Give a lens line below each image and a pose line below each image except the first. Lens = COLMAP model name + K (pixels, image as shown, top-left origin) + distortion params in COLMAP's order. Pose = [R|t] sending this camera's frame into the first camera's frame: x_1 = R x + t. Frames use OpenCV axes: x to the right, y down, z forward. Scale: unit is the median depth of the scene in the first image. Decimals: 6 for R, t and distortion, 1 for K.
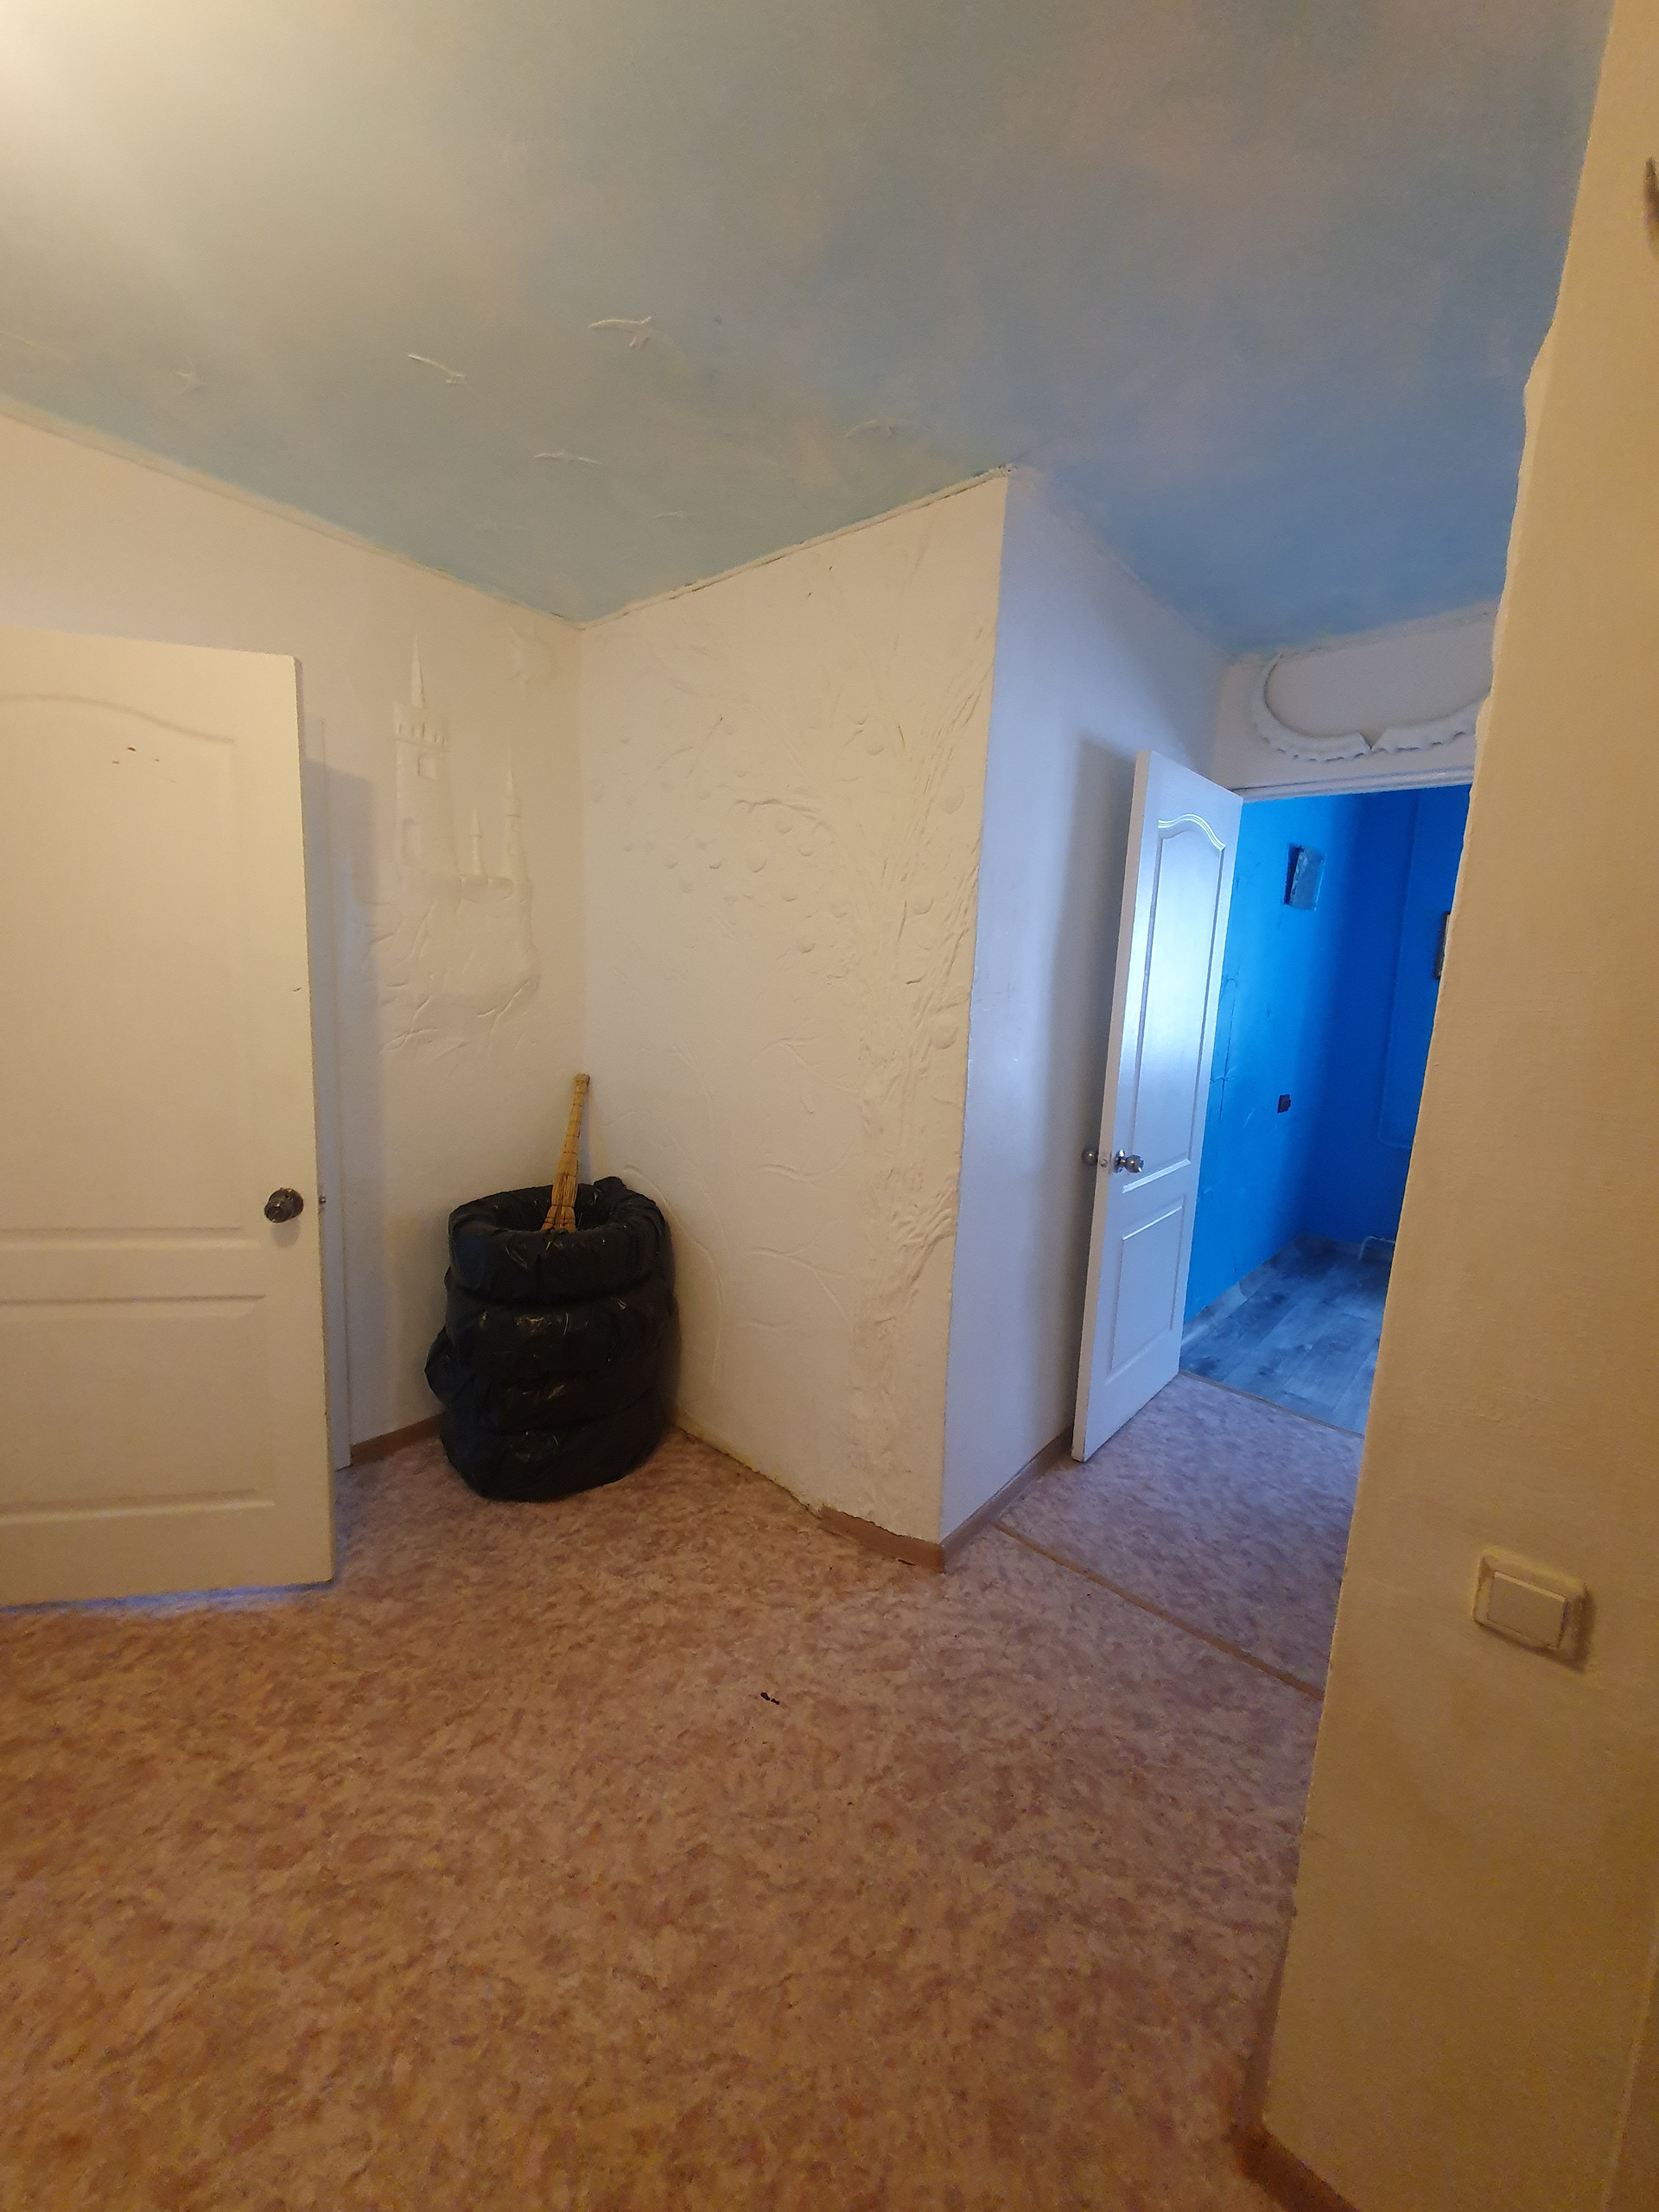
lens RADIAL K [[880.2, 0, 827.7], [0, 880.2, 1104.8], [0, 0, 1]] dist [-0.000051, -0.000071]
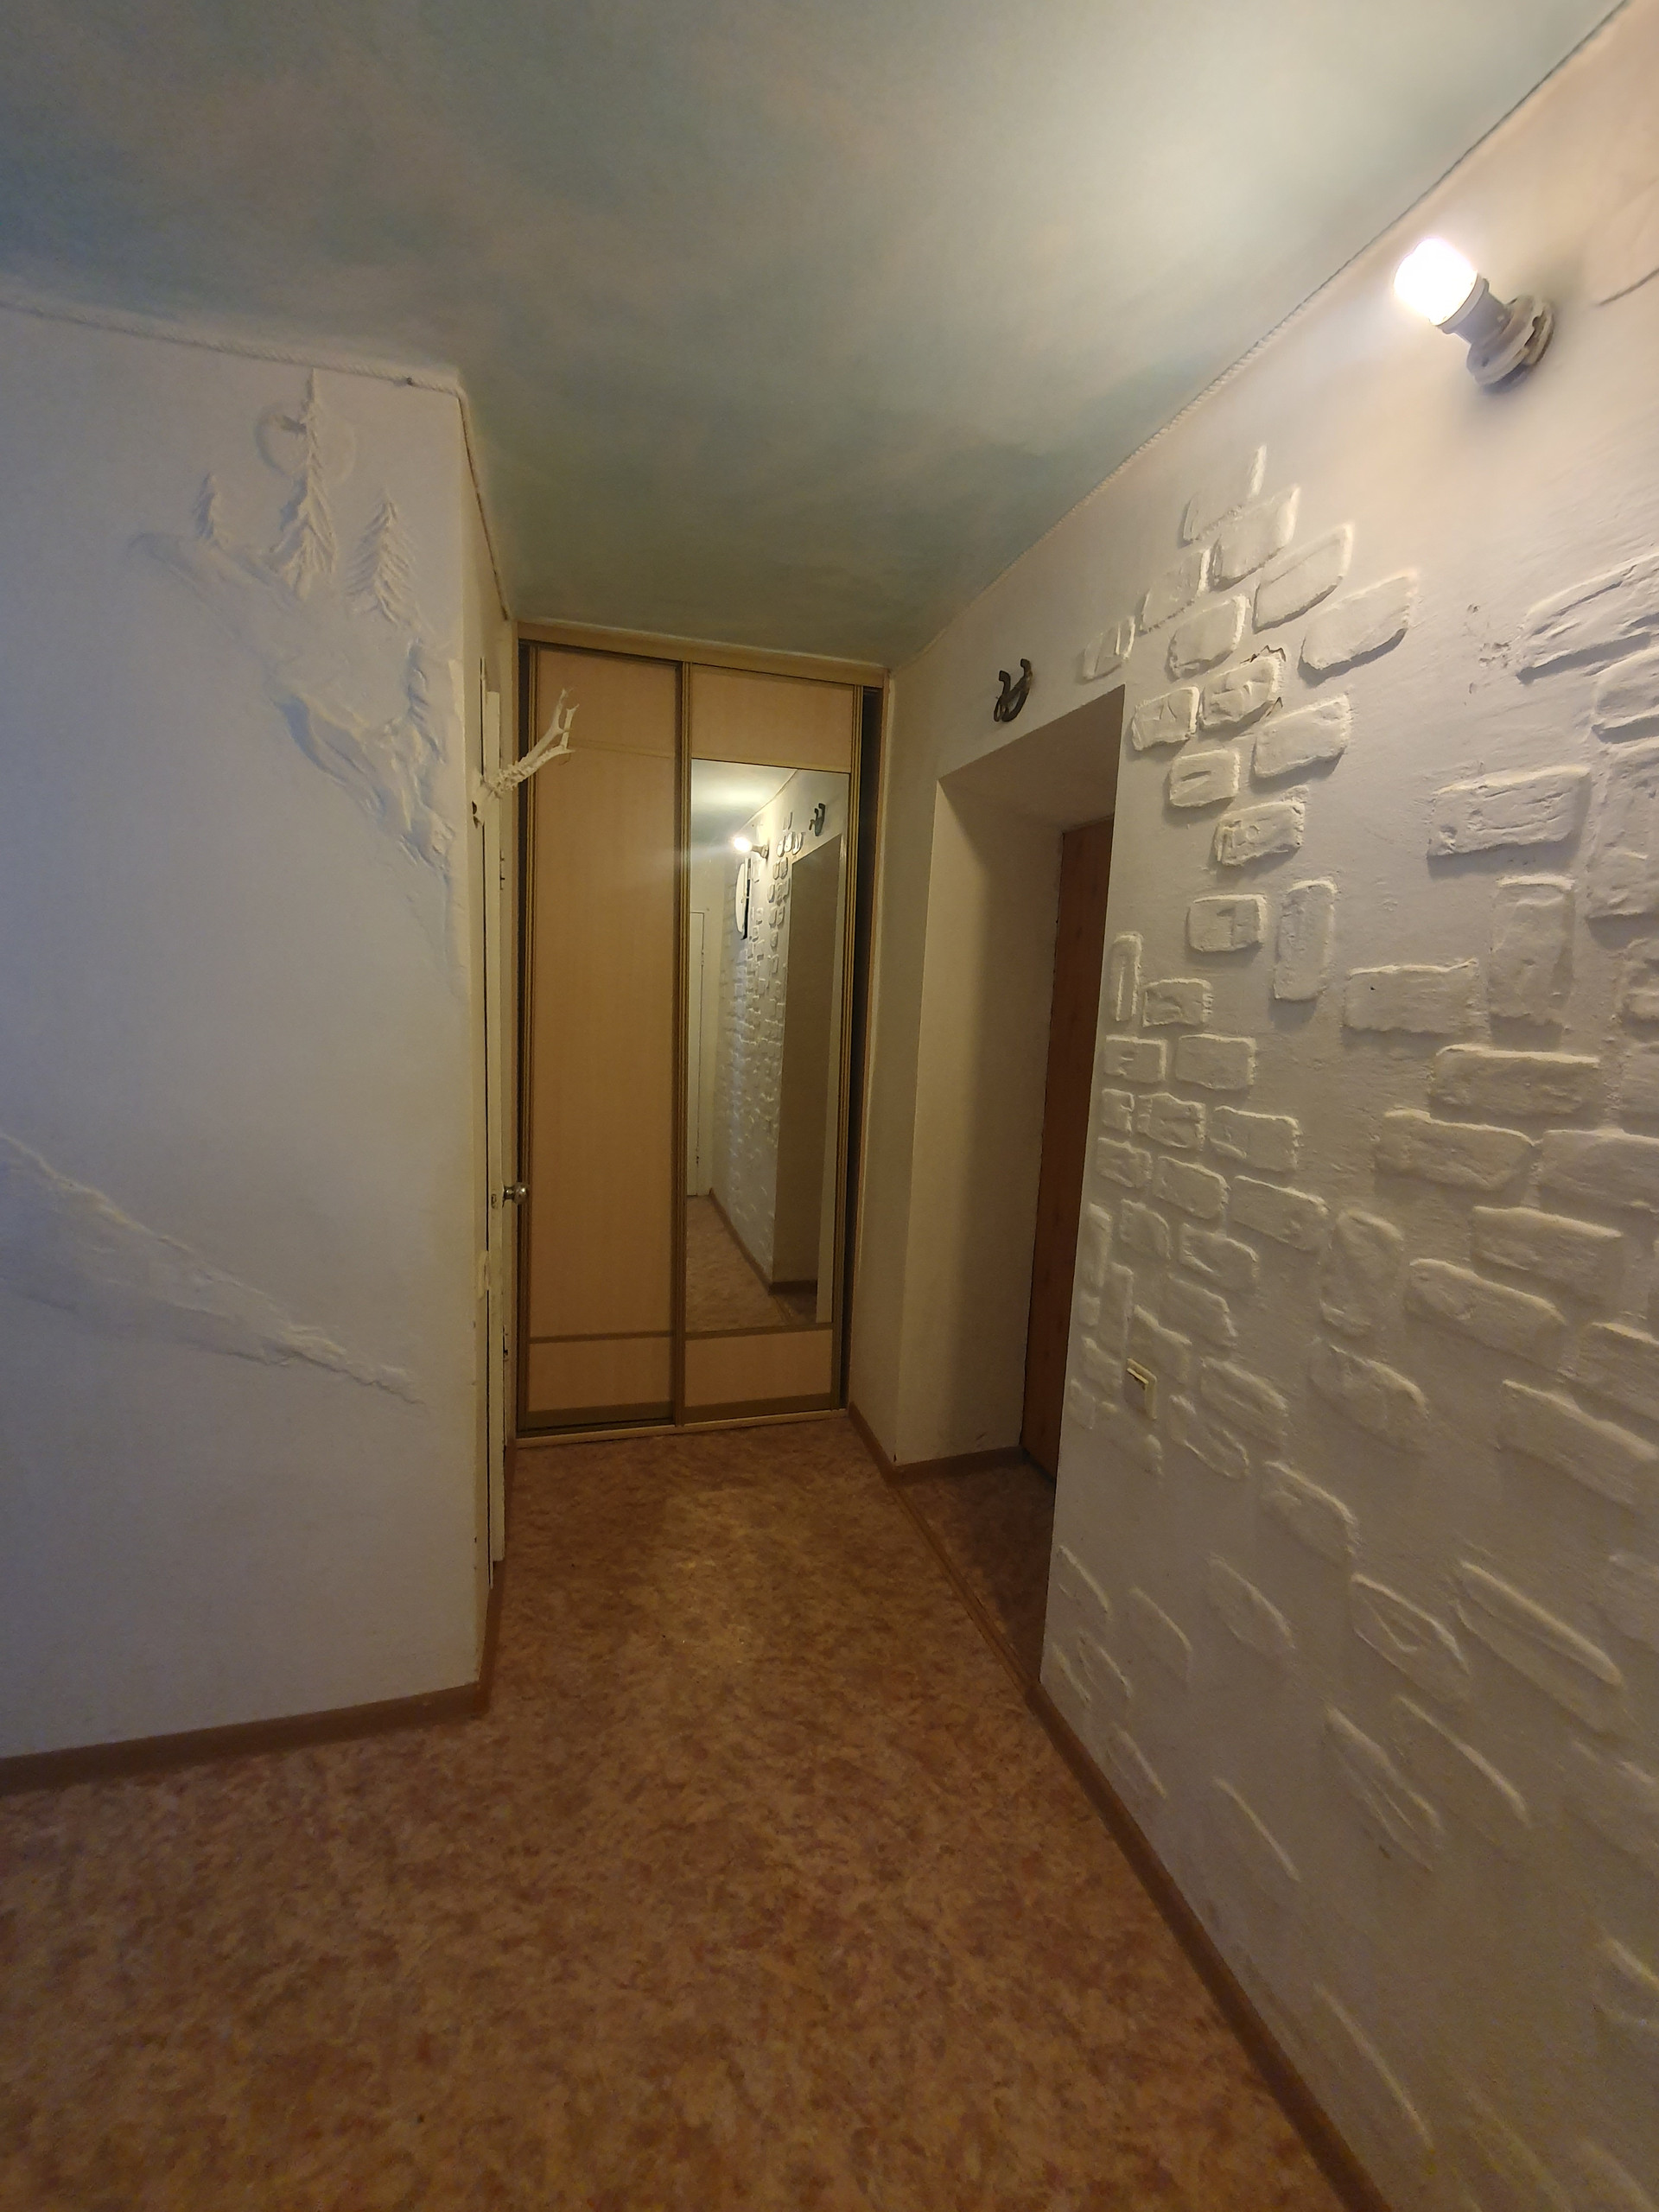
lens RADIAL K [[880.2, 0, 826.4], [0, 880.2, 1105.3], [0, 0, 1]] dist [-0.000051, -0.000071]
pose [[-0.841573, -0.152643, 0.518126, -0.604483], [0.004675, 0.957144, 0.289574, -0.270876], [-0.540123, 0.246120, -0.804793, 1.417069]]
